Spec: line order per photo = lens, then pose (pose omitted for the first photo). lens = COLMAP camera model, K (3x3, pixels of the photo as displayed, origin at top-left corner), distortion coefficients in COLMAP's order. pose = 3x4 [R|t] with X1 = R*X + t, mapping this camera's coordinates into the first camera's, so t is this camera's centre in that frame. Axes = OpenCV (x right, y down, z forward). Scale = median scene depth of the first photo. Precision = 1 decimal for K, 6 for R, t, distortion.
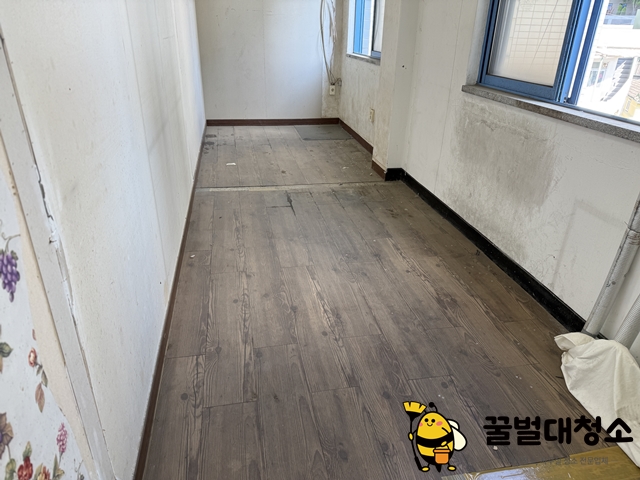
lens RADIAL K [[452.7, 0, 319.3], [0, 452.7, 240.5], [0, 0, 1]] dist [0.023689, -0.032835]
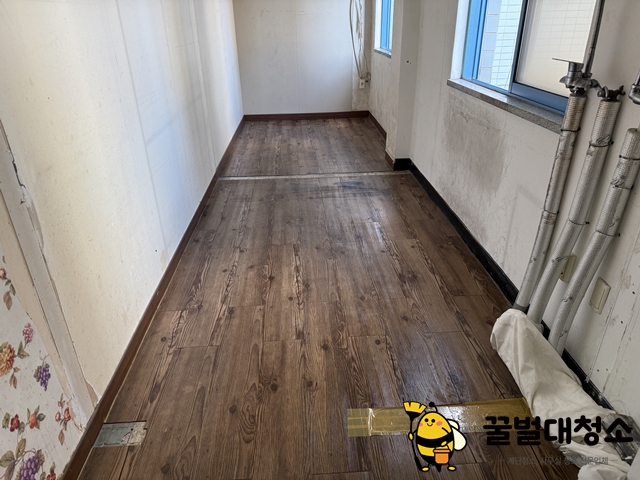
lens RADIAL K [[452.7, 0, 319.7], [0, 452.7, 242.4], [0, 0, 1]] dist [0.023689, -0.032835]
pose [[0.990618, 0.022443, -0.134803, 0.193712], [-0.019883, 0.999596, 0.020309, 0.028344], [0.135204, -0.017438, 0.990664, -0.117681]]
